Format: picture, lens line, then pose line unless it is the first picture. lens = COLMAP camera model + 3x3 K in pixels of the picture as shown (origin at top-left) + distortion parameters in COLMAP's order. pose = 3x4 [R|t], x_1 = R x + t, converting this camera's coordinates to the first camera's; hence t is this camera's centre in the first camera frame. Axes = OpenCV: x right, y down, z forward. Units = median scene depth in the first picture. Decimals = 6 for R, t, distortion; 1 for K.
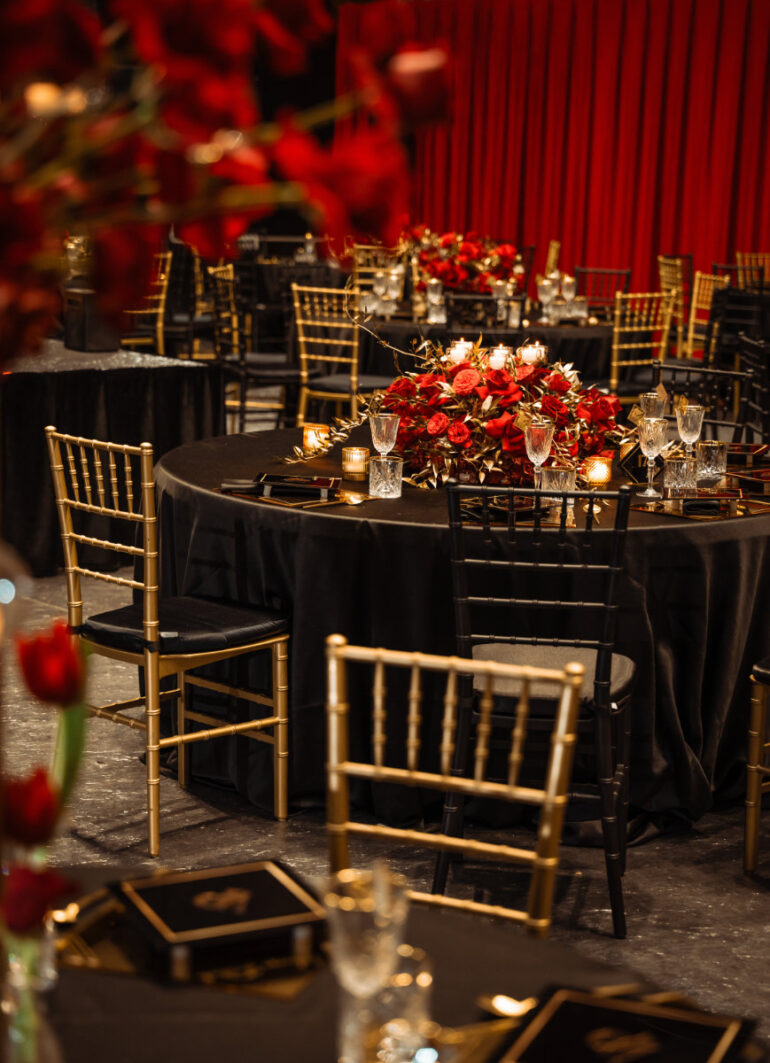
lens RADIAL K [[2164.6, 0, 390.6], [0, 2164.6, 498.6], [0, 0, 1]] dist [0.212304, 0.000000]
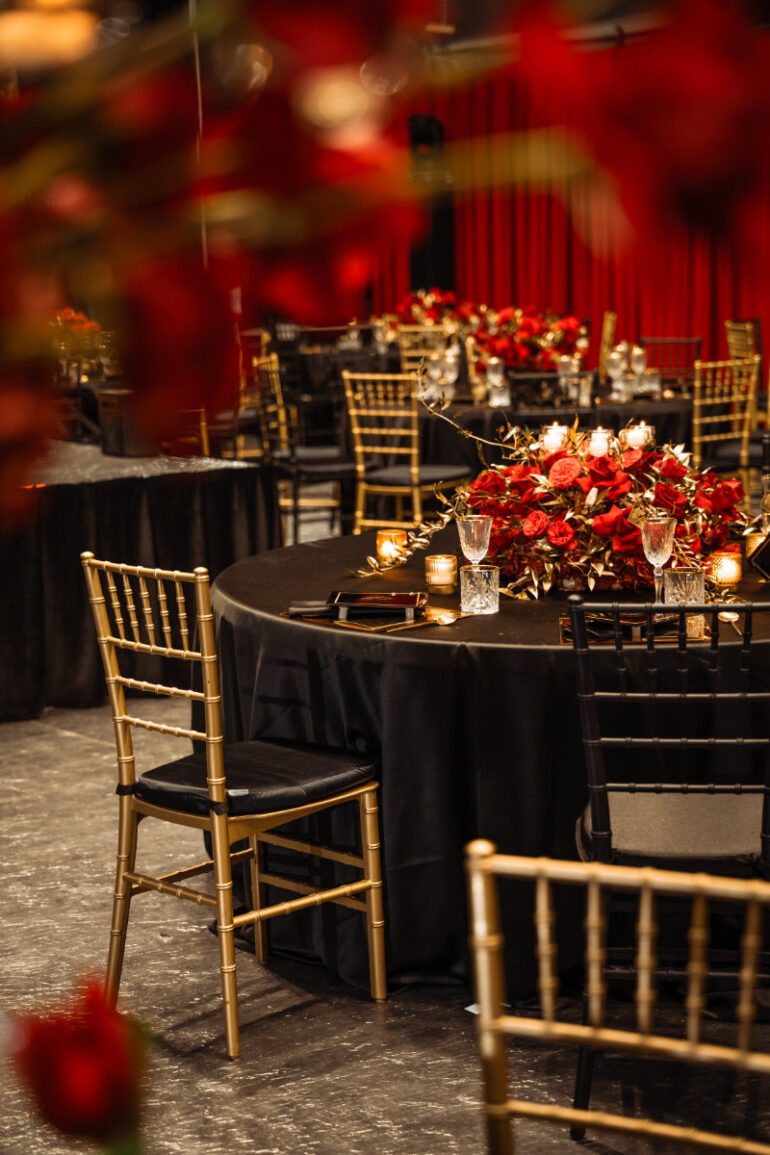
lens RADIAL K [[2256.2, 0, 386.5], [0, 2256.2, 575.6], [0, 0, 1]] dist [0.237522, 0.000000]
pose [[0.998366, -0.050187, -0.027311, -0.014023], [0.049986, 0.998718, -0.007977, -0.009950], [0.027677, 0.006599, 0.999595, 0.105453]]
